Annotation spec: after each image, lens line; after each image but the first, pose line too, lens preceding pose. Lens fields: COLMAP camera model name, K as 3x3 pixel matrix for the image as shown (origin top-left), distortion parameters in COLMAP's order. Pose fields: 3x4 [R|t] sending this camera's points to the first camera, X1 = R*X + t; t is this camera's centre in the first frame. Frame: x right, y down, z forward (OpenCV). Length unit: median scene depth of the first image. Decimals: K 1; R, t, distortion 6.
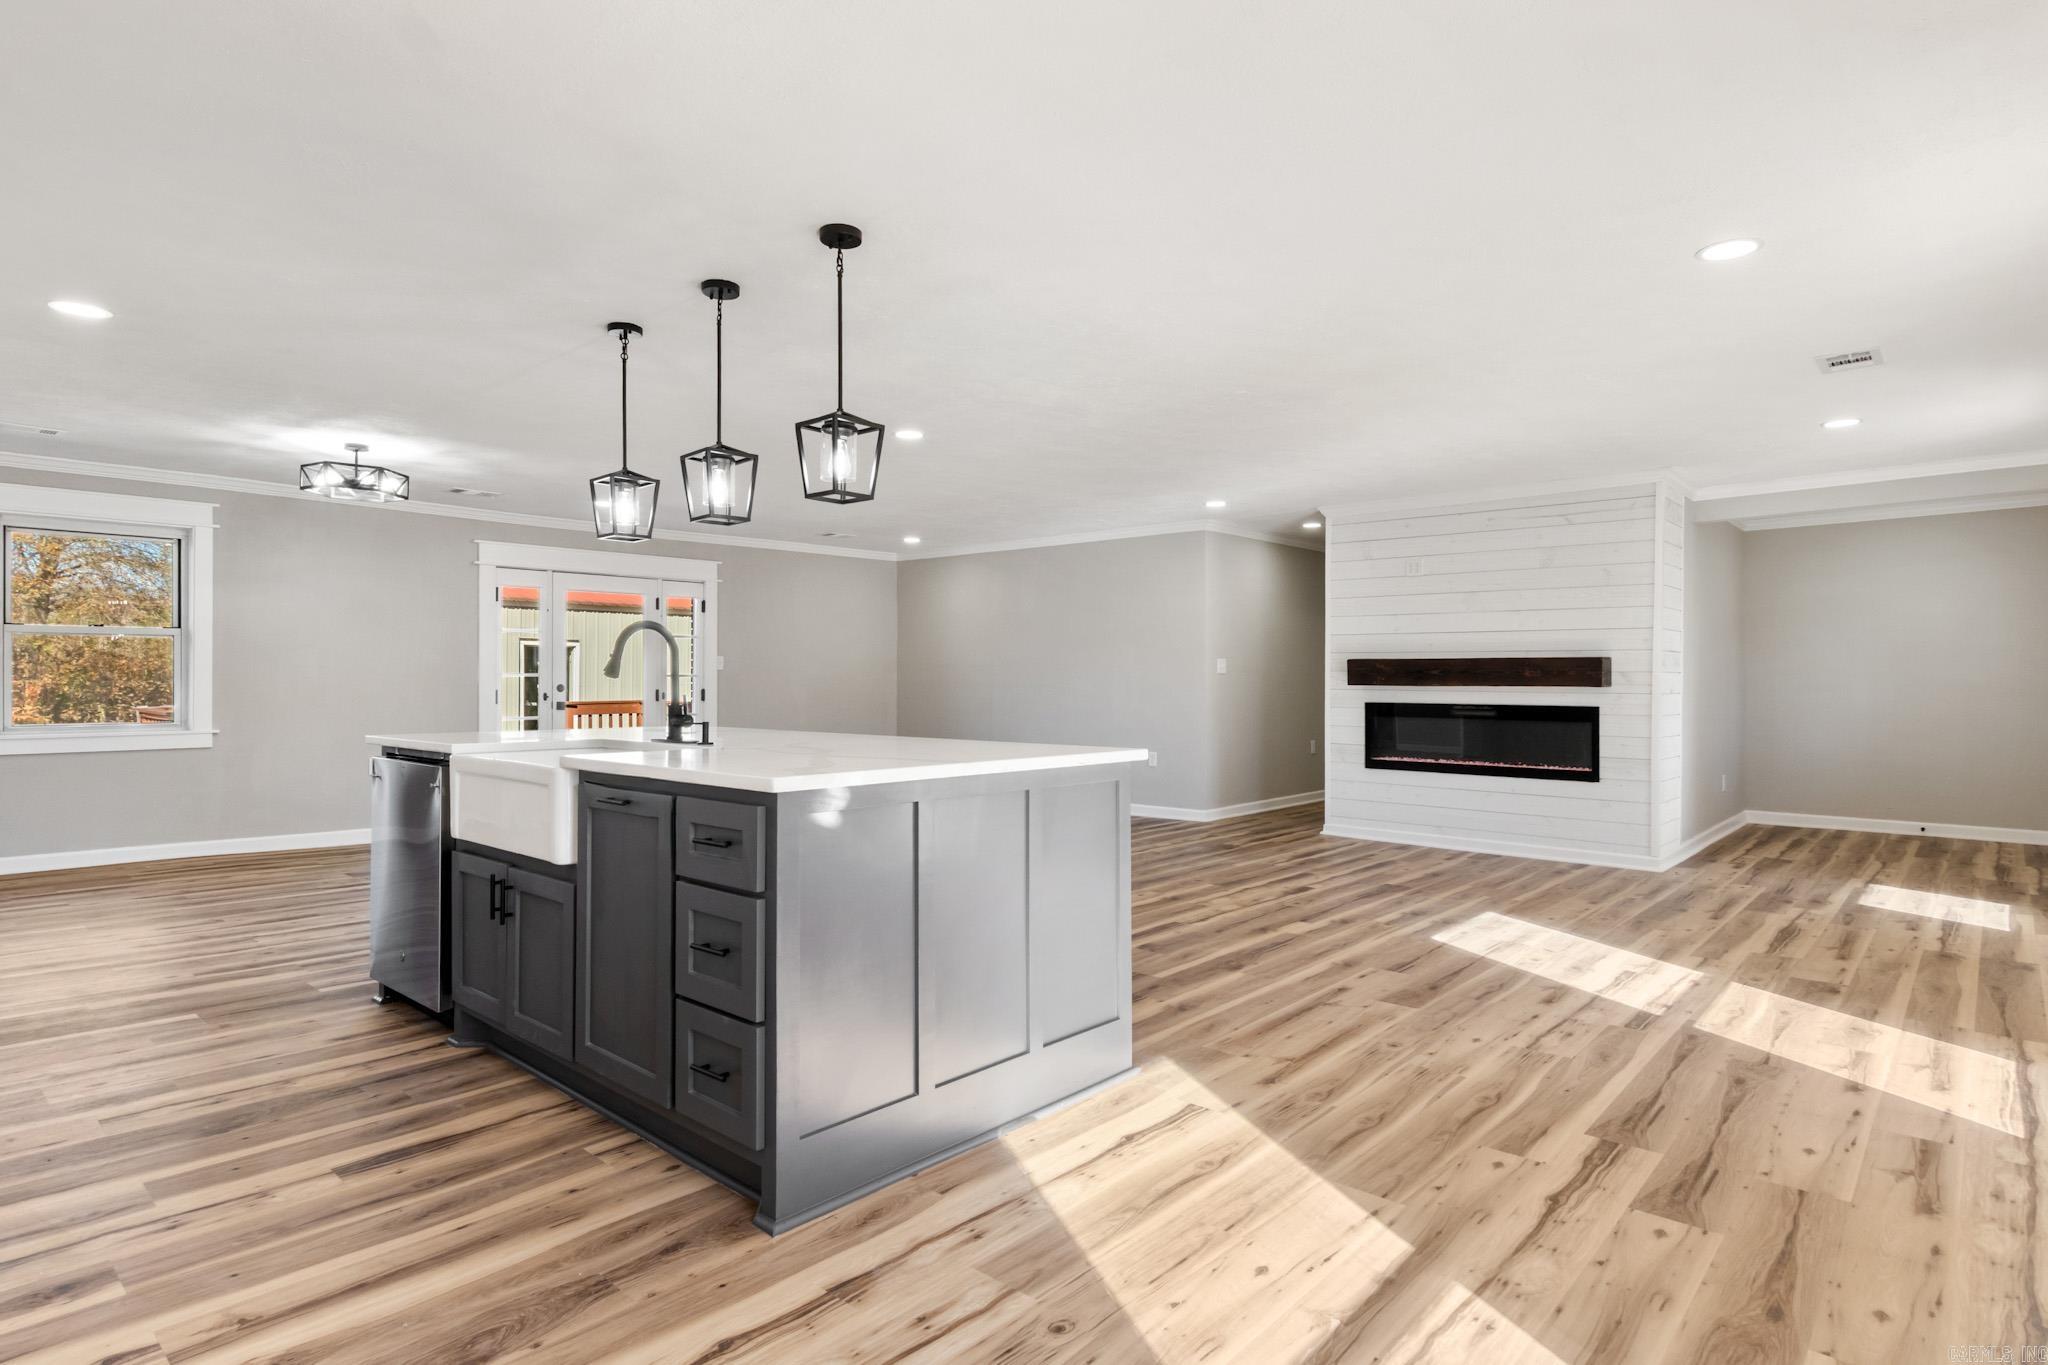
lens RADIAL K [[1093.2, 0, 1013.9], [0, 1093.2, 664.8], [0, 0, 1]] dist [-0.001568, -0.000043]
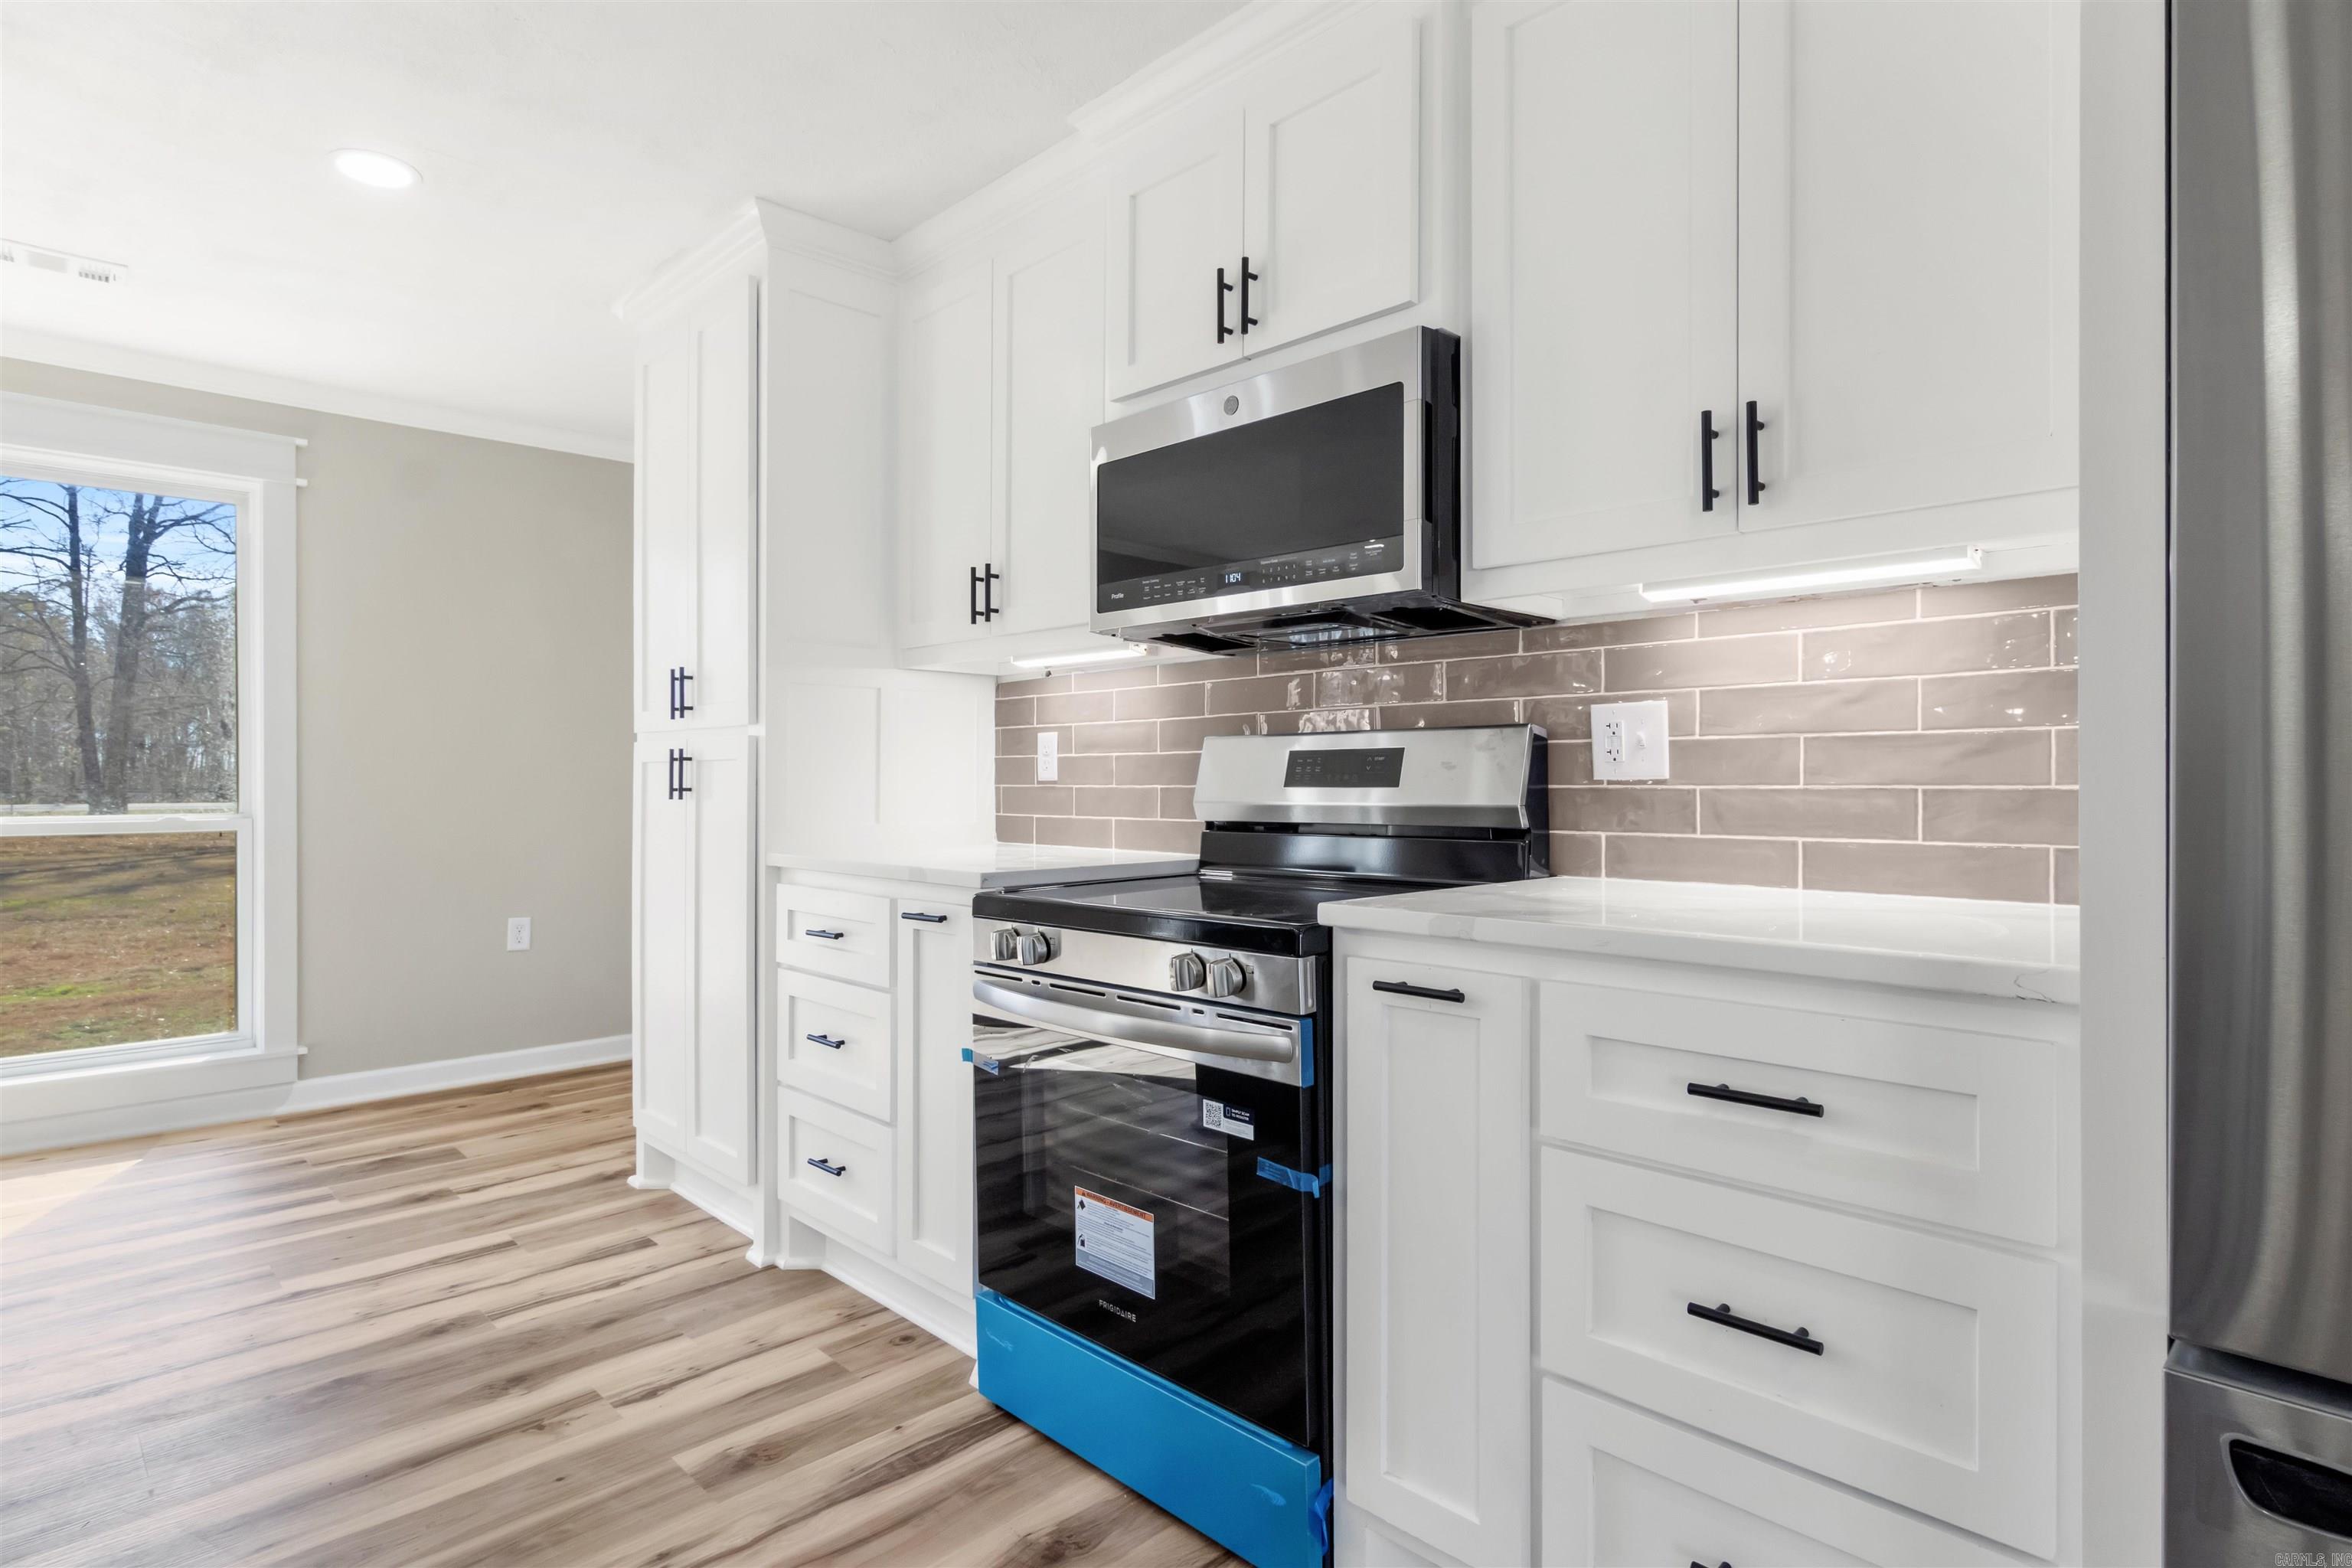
lens RADIAL K [[1220.3, 0, 1167.6], [0, 1220.3, 774.2], [0, 0, 1]] dist [0.001062, -0.001950]
pose [[-0.998232, -0.002814, 0.059379, -0.642064], [-0.003812, 0.999853, -0.016695, 0.016658], [-0.059323, -0.016892, -0.998096, 0.997300]]
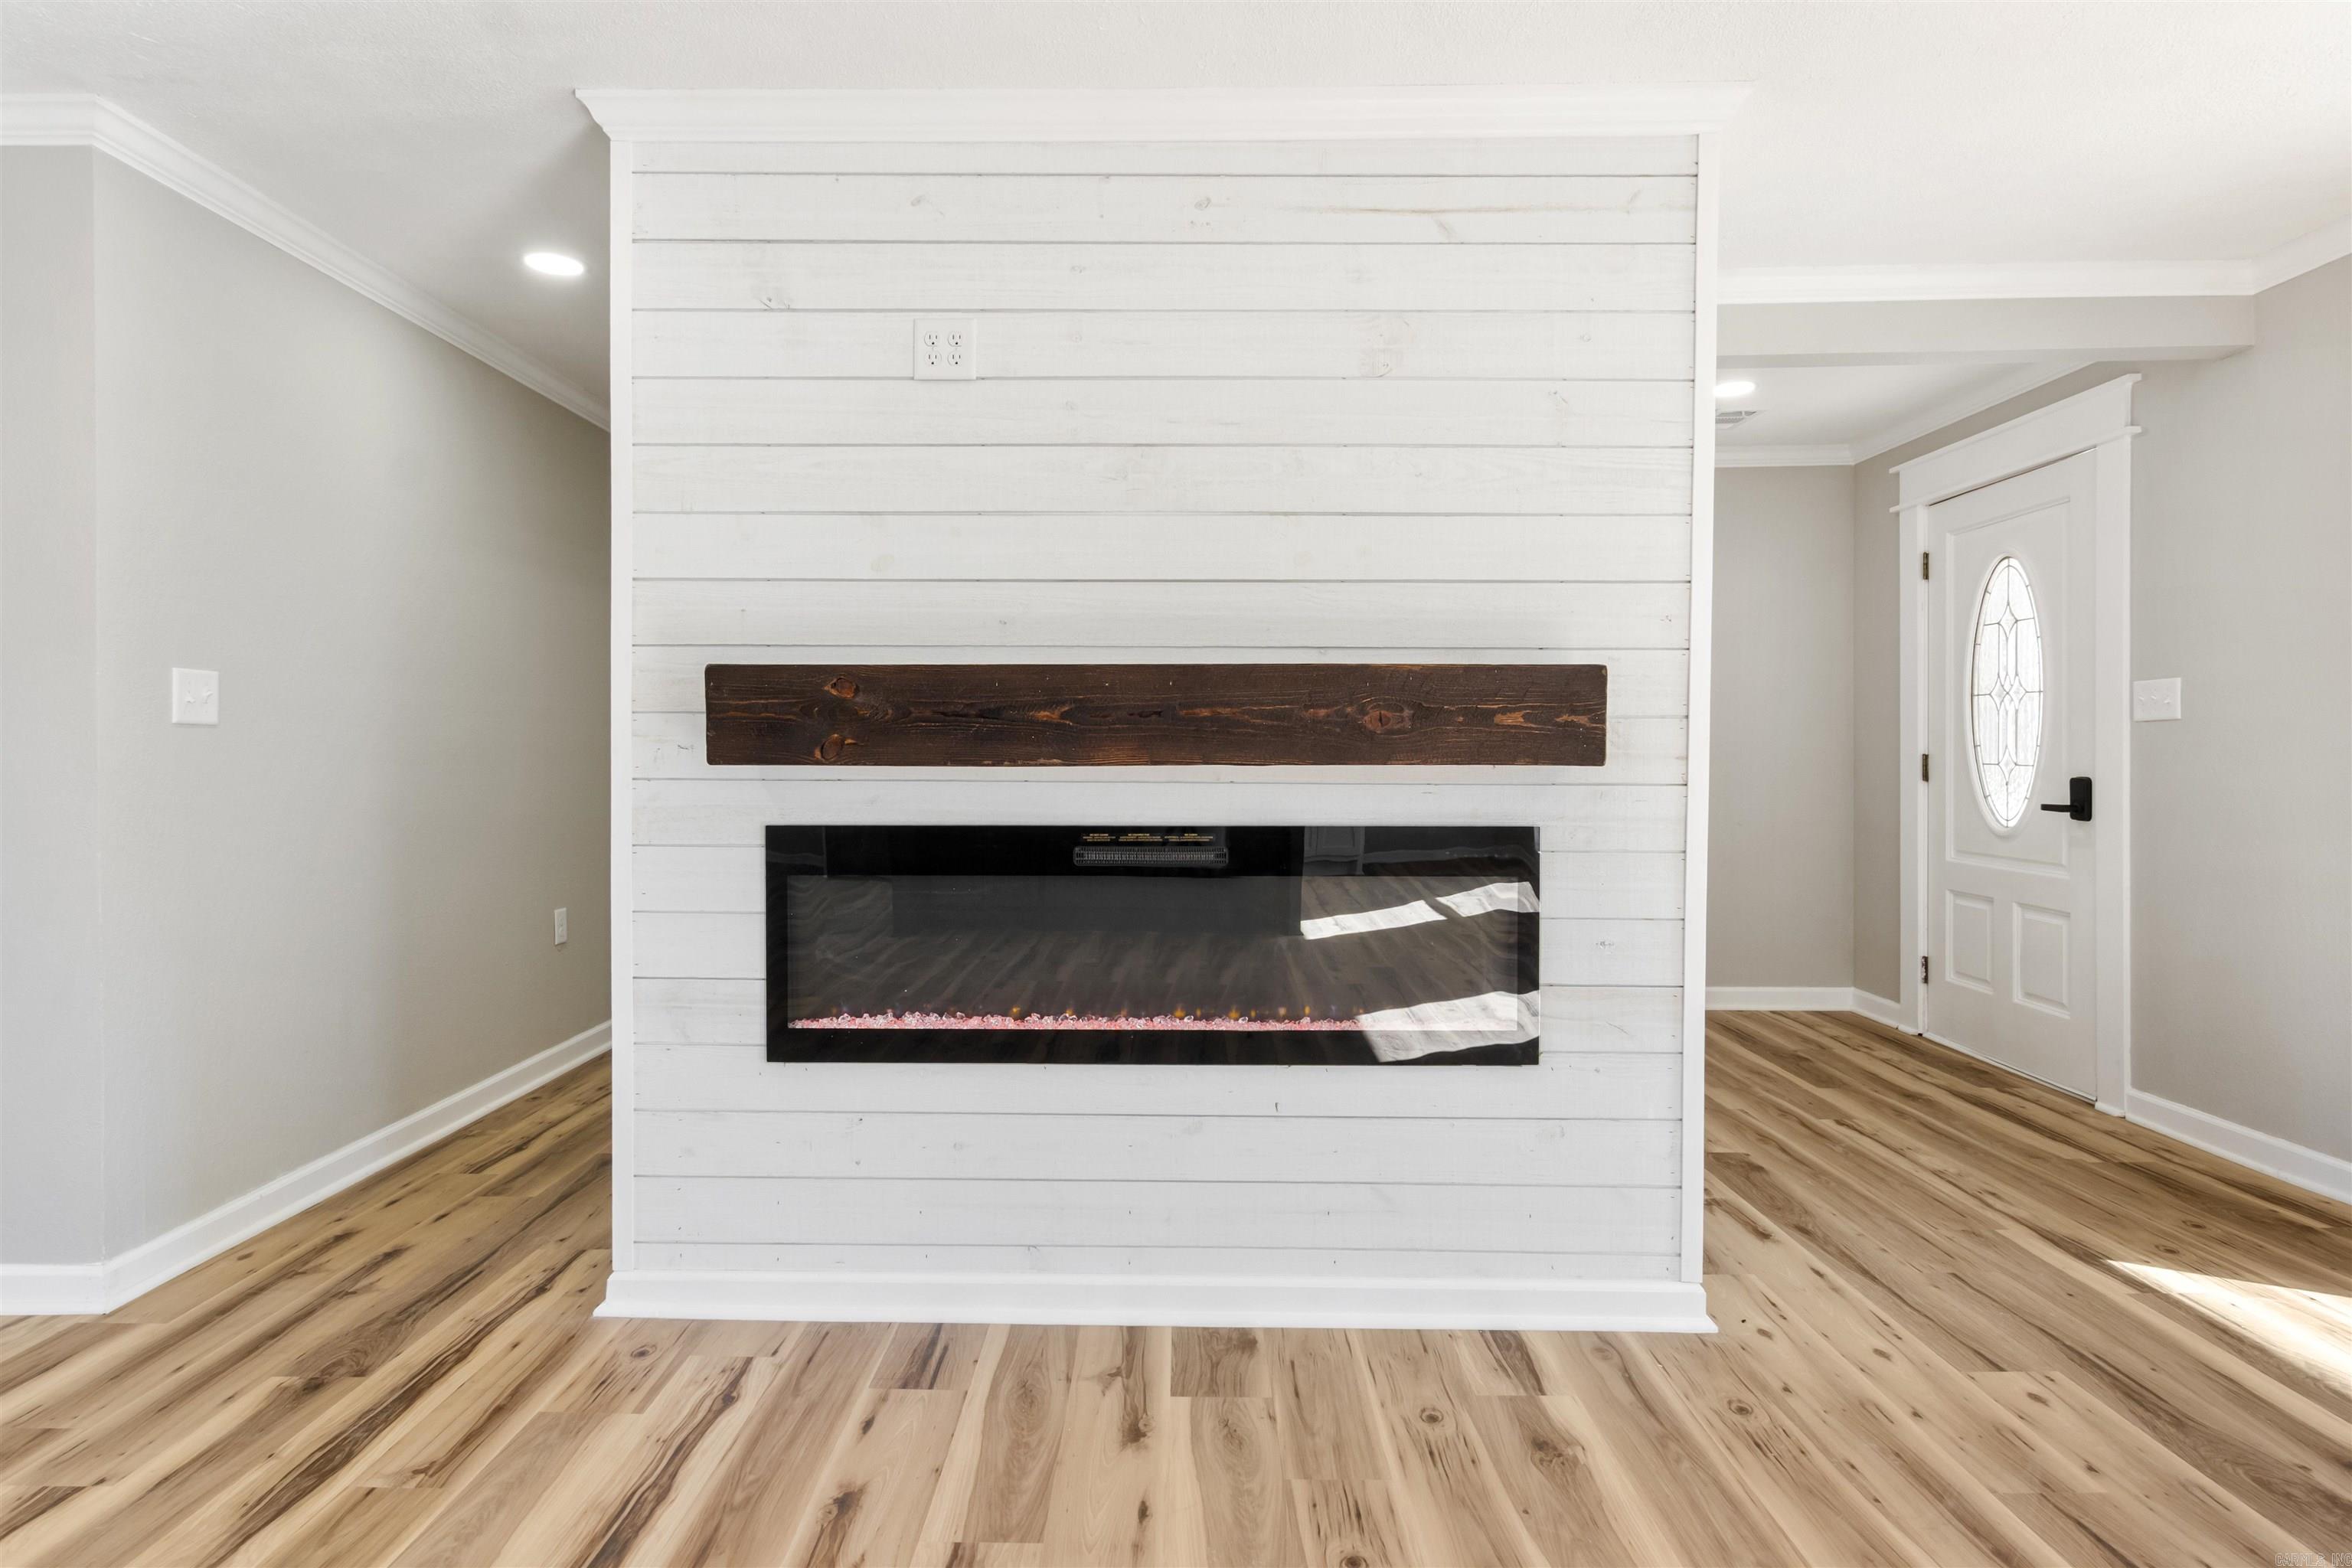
lens RADIAL K [[1220.3, 0, 1163.1], [0, 1220.3, 769.6], [0, 0, 1]] dist [0.001062, -0.001950]
pose [[0.740861, -0.011021, 0.671568, 0.362443], [-0.005911, 0.999720, 0.022928, 0.024087], [-0.671632, -0.020956, 0.740589, 1.353915]]
